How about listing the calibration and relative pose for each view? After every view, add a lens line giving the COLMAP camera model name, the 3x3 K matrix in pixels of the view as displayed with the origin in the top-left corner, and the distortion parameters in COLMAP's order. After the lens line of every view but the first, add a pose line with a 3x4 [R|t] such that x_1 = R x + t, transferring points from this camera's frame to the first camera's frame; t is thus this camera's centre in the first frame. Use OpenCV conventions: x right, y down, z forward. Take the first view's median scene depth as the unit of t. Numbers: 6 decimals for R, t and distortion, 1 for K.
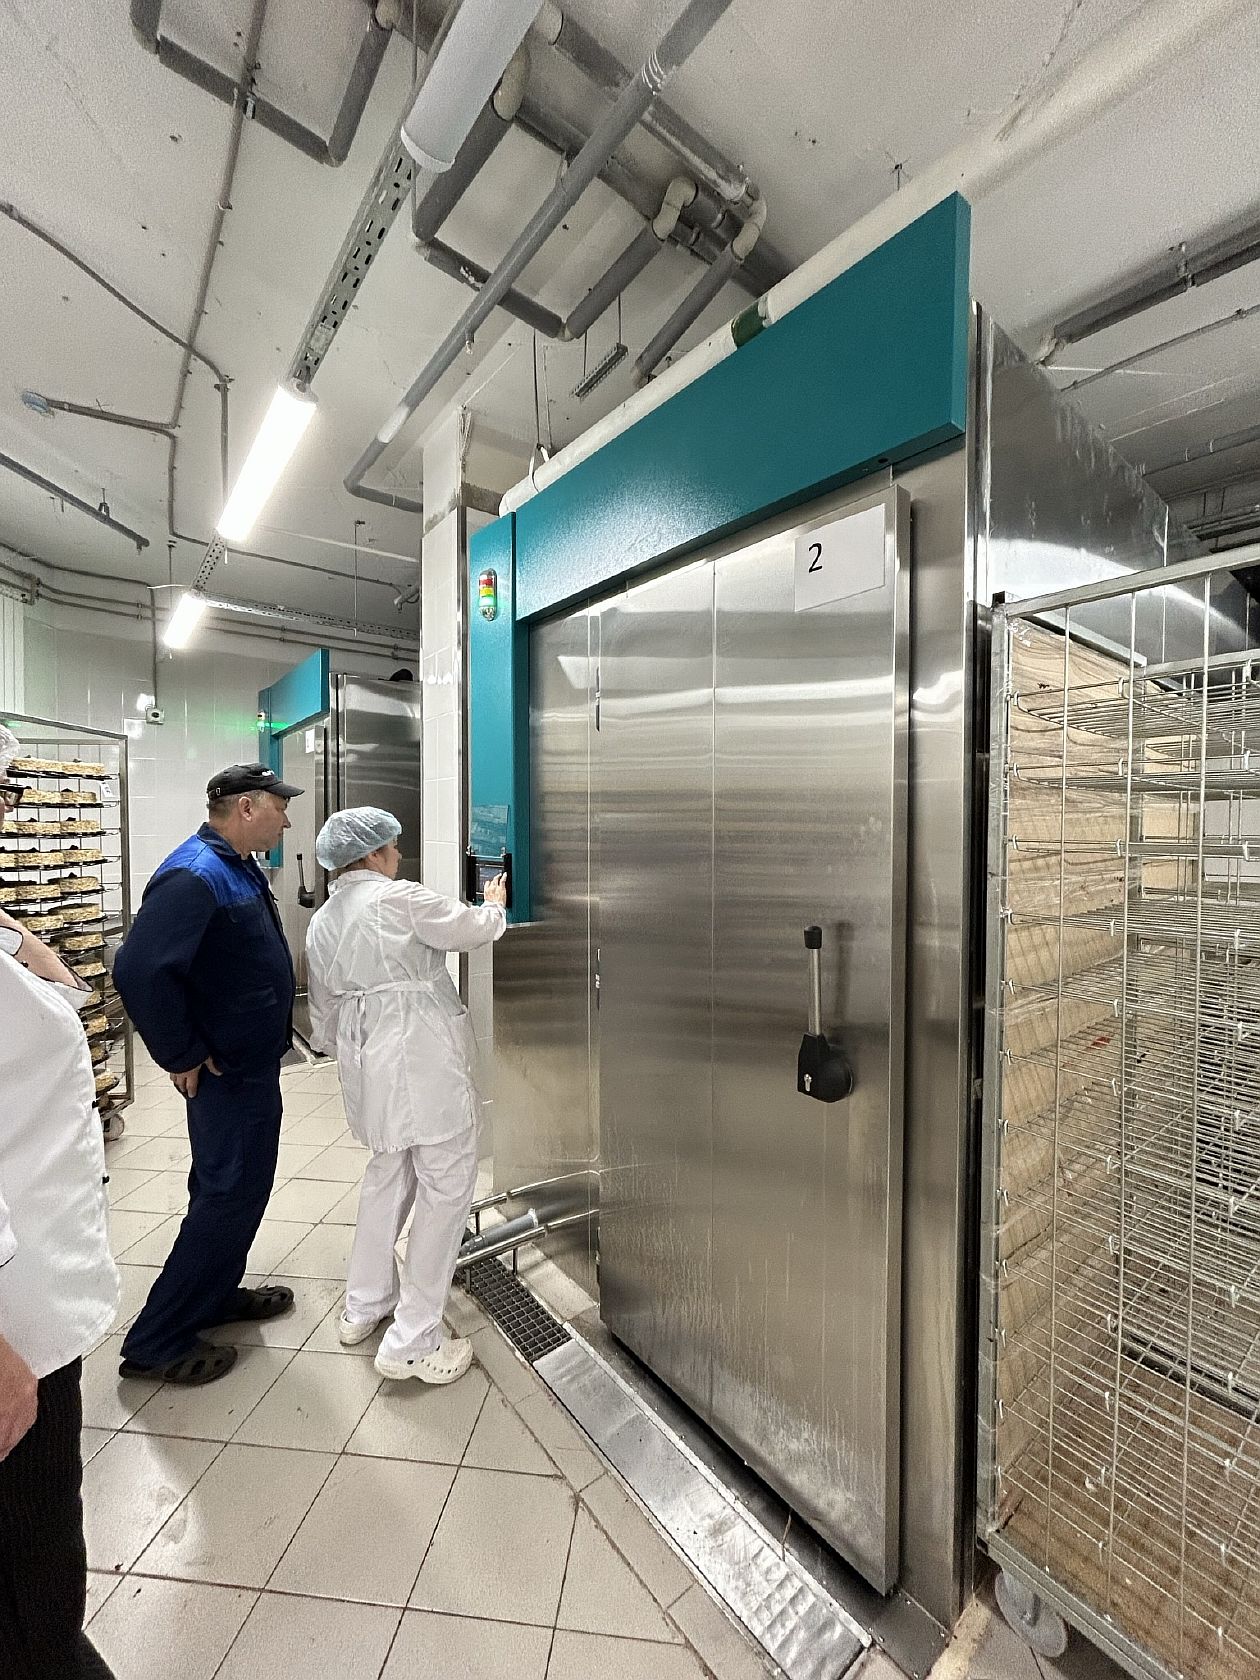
lens RADIAL K [[670.0, 0, 630.0], [0, 670.0, 840.0], [0, 0, 1]] dist [-0.001336, 0.000086]
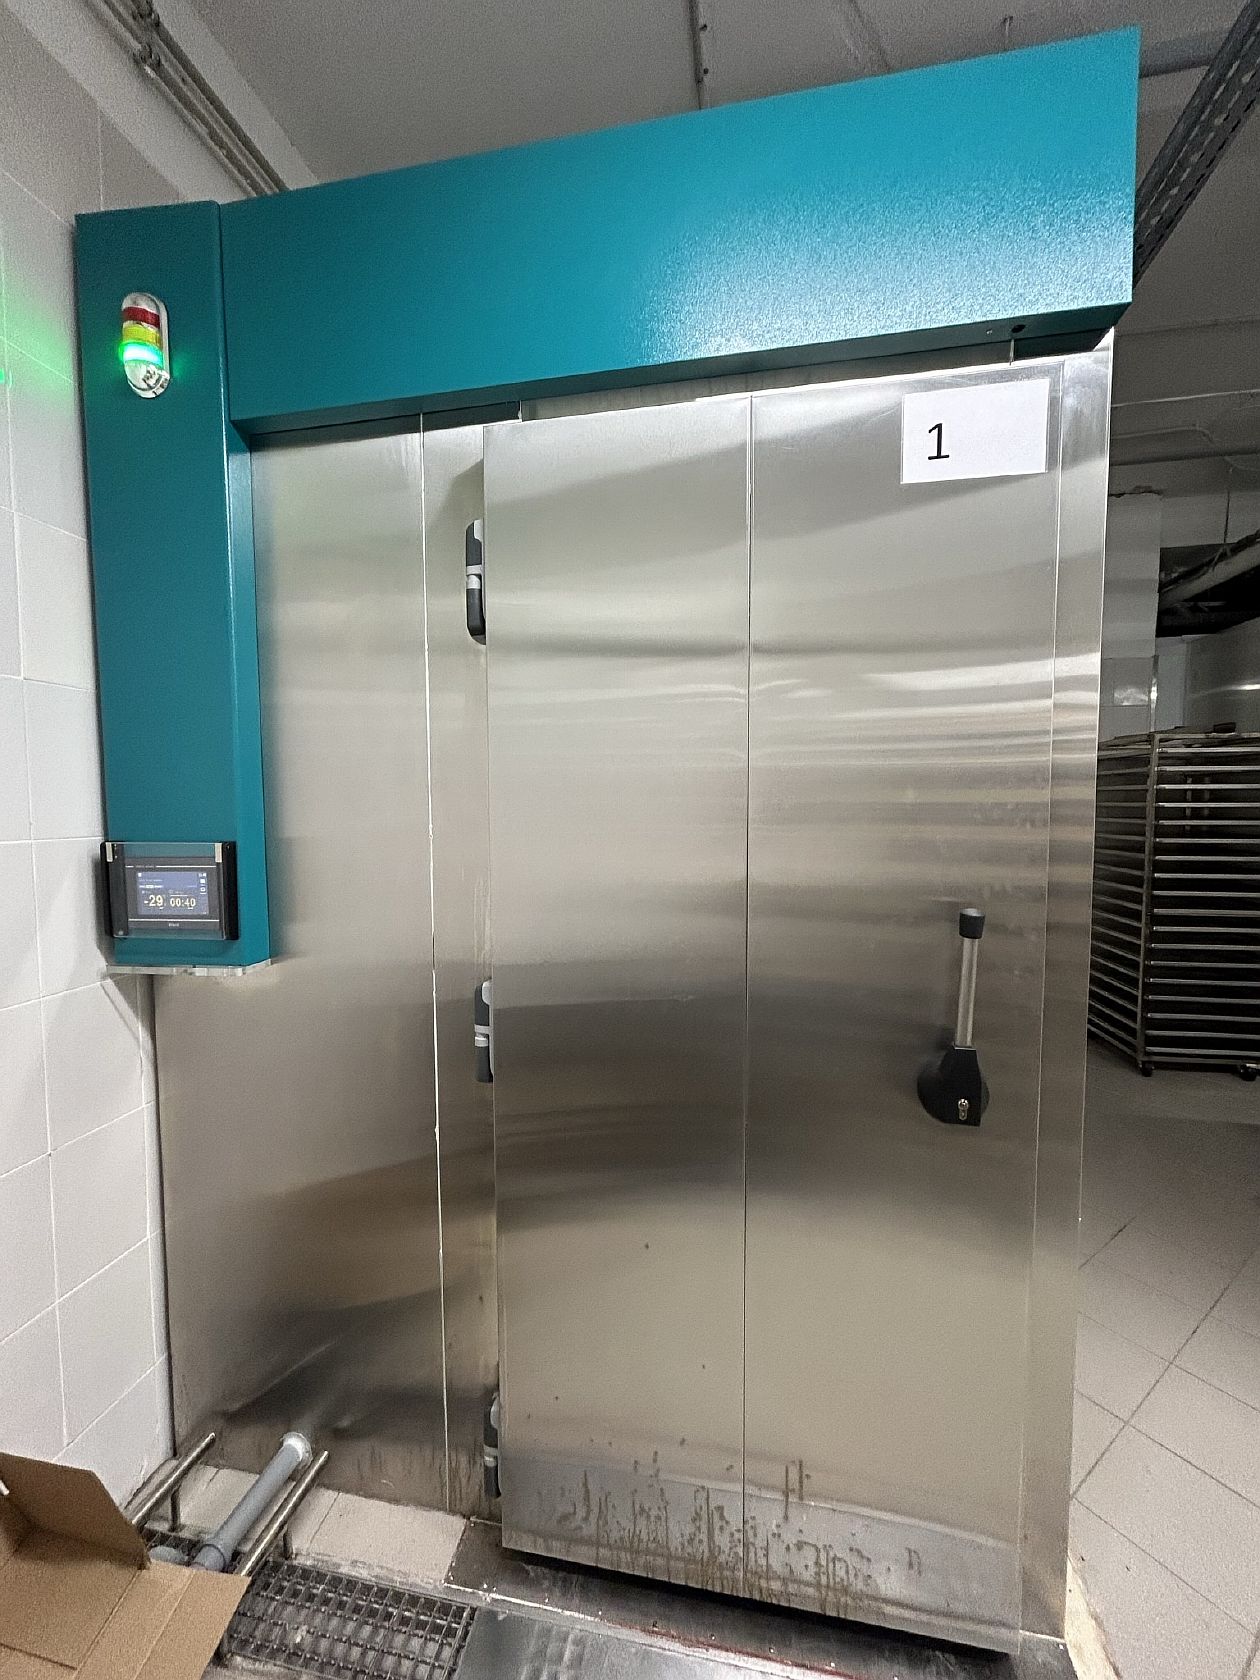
lens RADIAL K [[670.0, 0, 630.0], [0, 670.0, 840.0], [0, 0, 1]] dist [-0.001336, 0.000086]
pose [[0.767356, -0.045069, 0.639635, -0.357409], [0.025308, 0.998878, 0.040020, 0.004151], [-0.640722, -0.014522, 0.767636, 0.453292]]
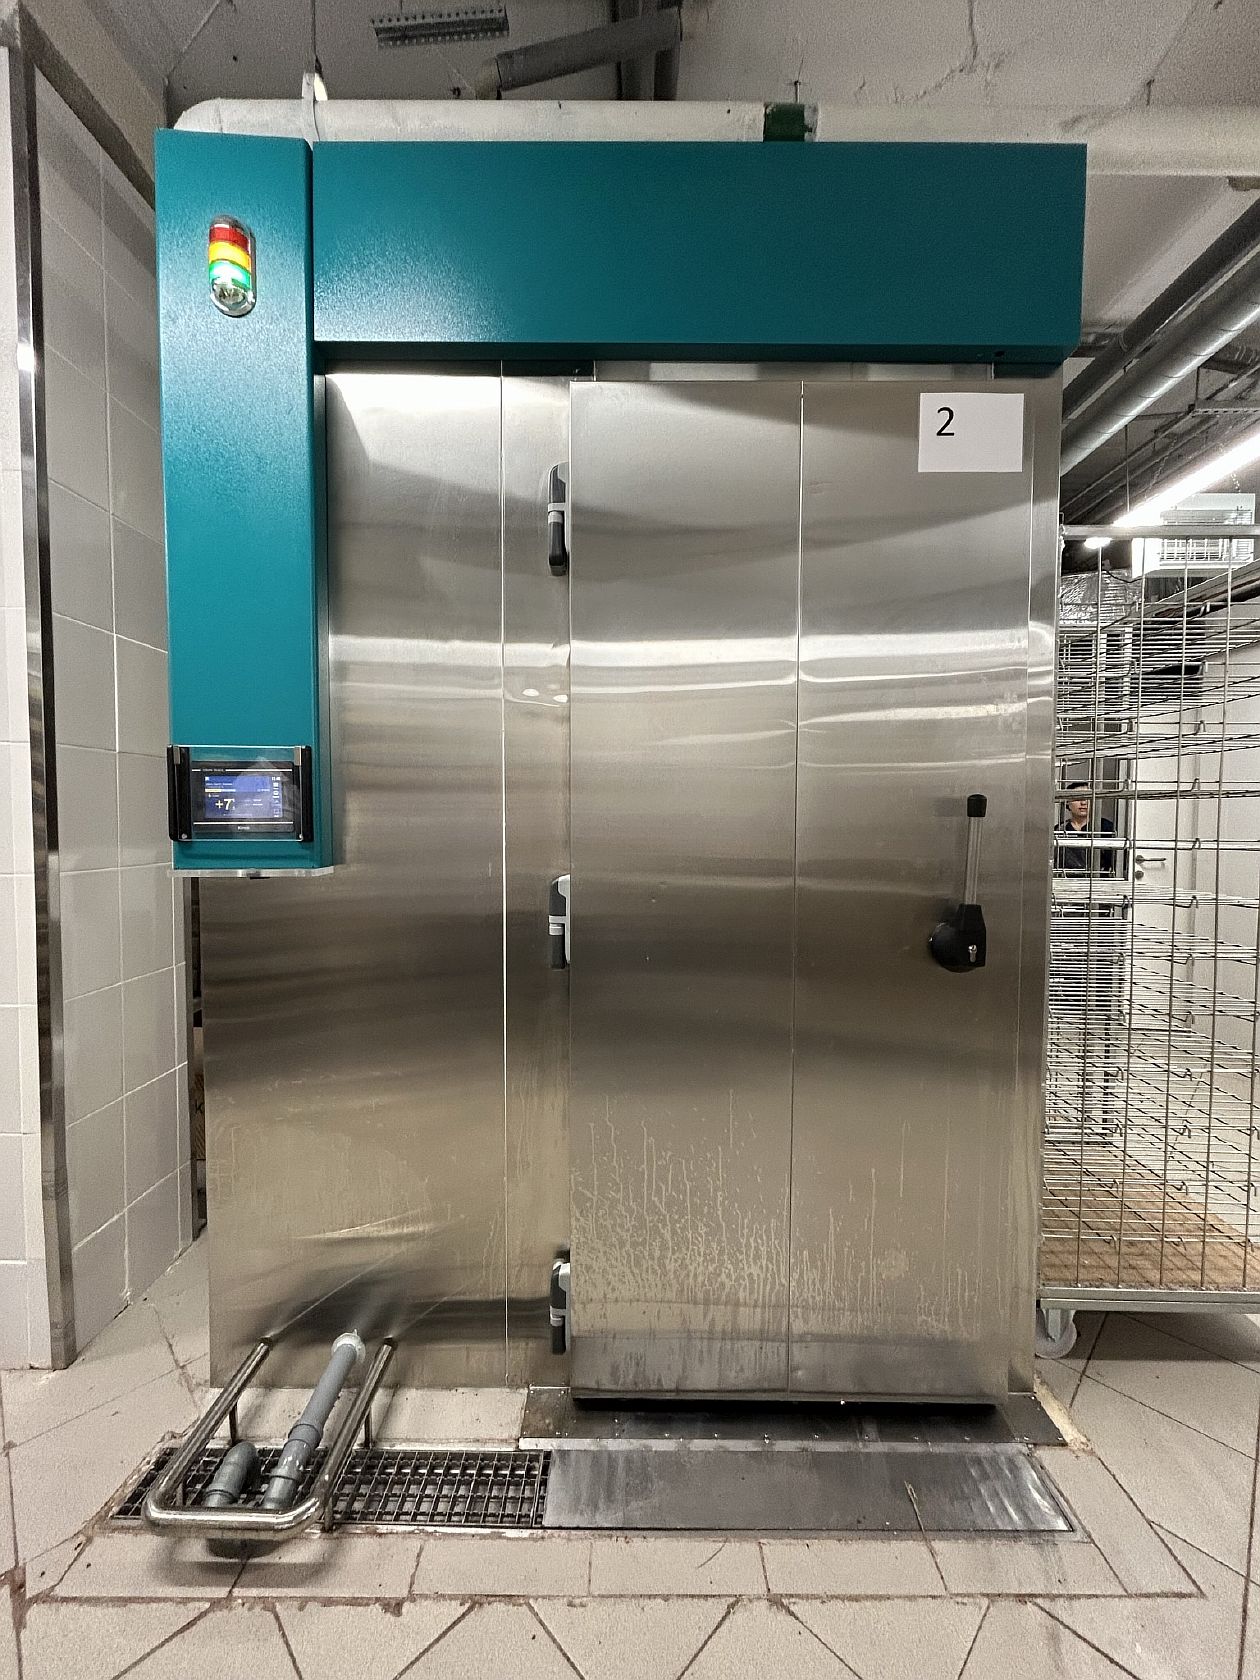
lens RADIAL K [[670.0, 0, 630.0], [0, 670.0, 840.0], [0, 0, 1]] dist [-0.001336, 0.000086]
pose [[0.634233, -0.037077, 0.772252, -0.561578], [0.019482, 0.999299, 0.031978, 0.103139], [-0.772896, -0.005237, 0.634511, 0.525354]]
